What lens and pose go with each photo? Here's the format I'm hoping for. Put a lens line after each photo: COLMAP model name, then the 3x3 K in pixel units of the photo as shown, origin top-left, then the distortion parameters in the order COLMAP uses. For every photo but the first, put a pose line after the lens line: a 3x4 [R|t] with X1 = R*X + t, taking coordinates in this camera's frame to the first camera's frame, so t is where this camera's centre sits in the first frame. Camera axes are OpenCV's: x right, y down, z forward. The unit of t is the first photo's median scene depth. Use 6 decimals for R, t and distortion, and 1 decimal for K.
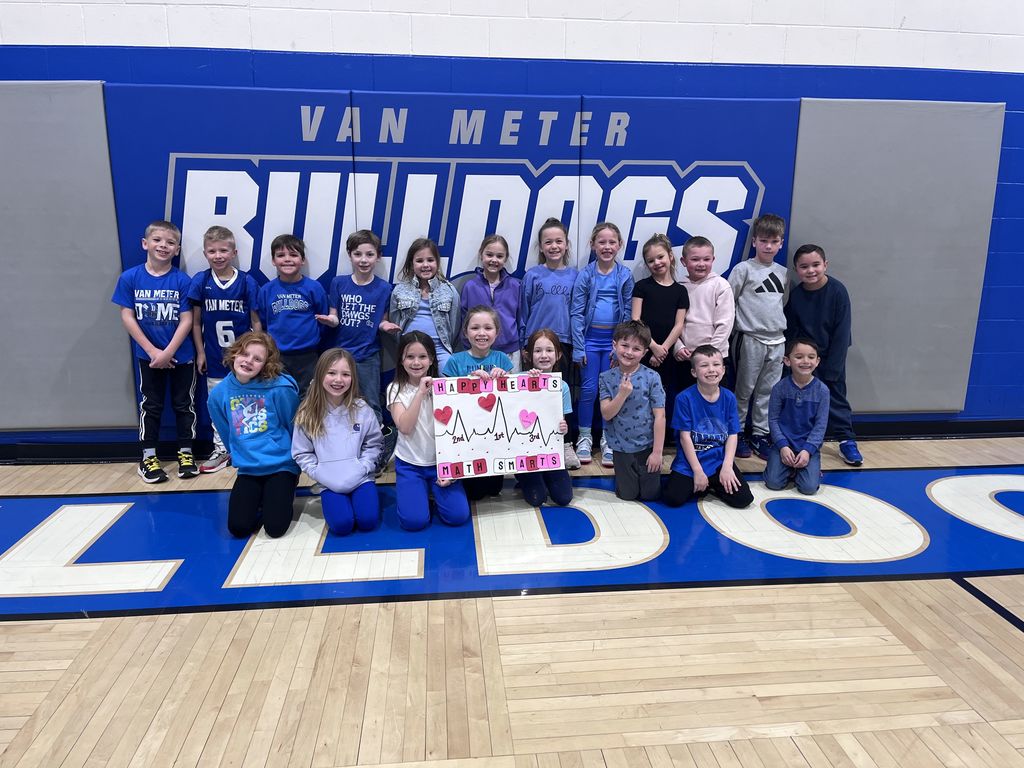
lens RADIAL K [[771.0, 0, 518.8], [0, 771.0, 377.3], [0, 0, 1]] dist [0.057067, -0.079247]
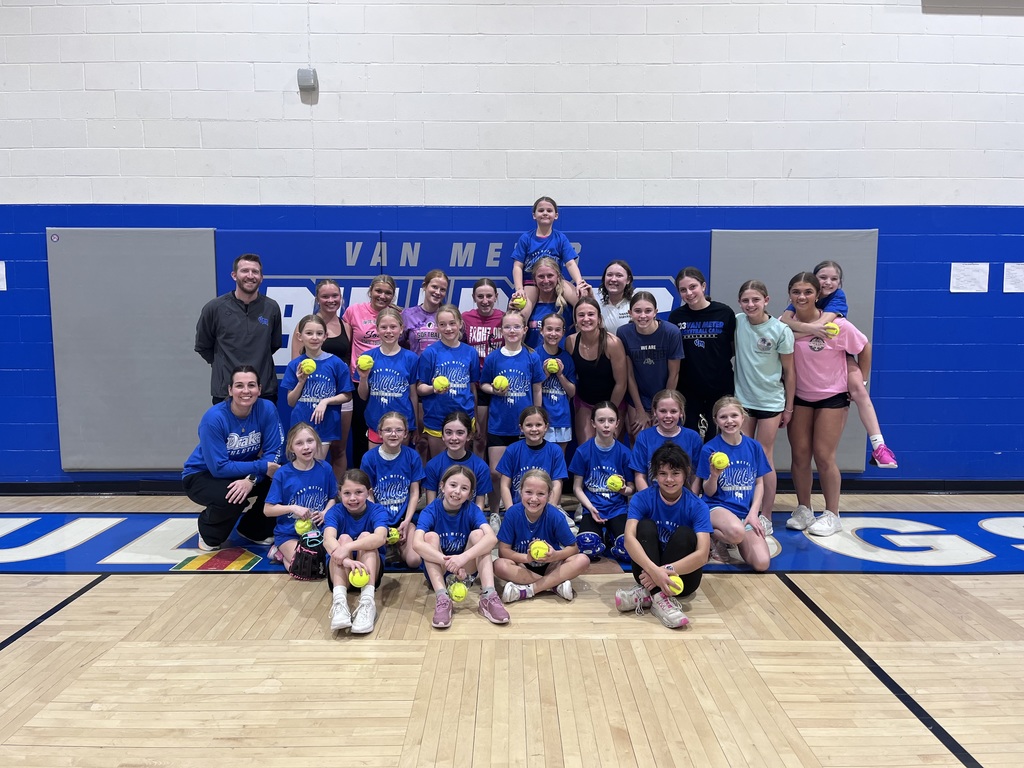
lens RADIAL K [[771.0, 0, 512.6], [0, 771.0, 383.7], [0, 0, 1]] dist [0.057067, -0.079247]
pose [[0.994551, 0.004796, -0.104143, 0.173566], [-0.016676, 0.993398, -0.113503, 0.065326], [0.102911, 0.114621, 0.988064, -0.344524]]
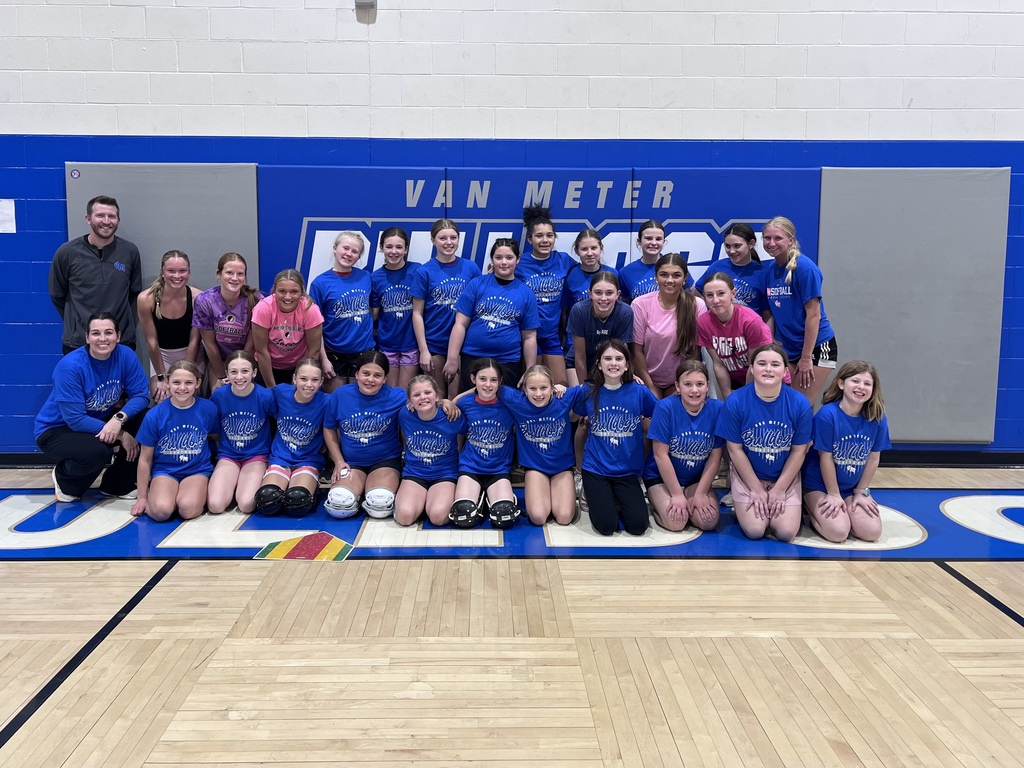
lens RADIAL K [[888.0, 0, 491.5], [0, 888.0, 324.3], [0, 0, 1]] dist [0.073539, -0.096669]
pose [[0.995173, 0.007120, -0.097873, -0.000459], [-0.019081, 0.992369, -0.121815, 0.055683], [0.096259, 0.123094, 0.987716, -0.383381]]
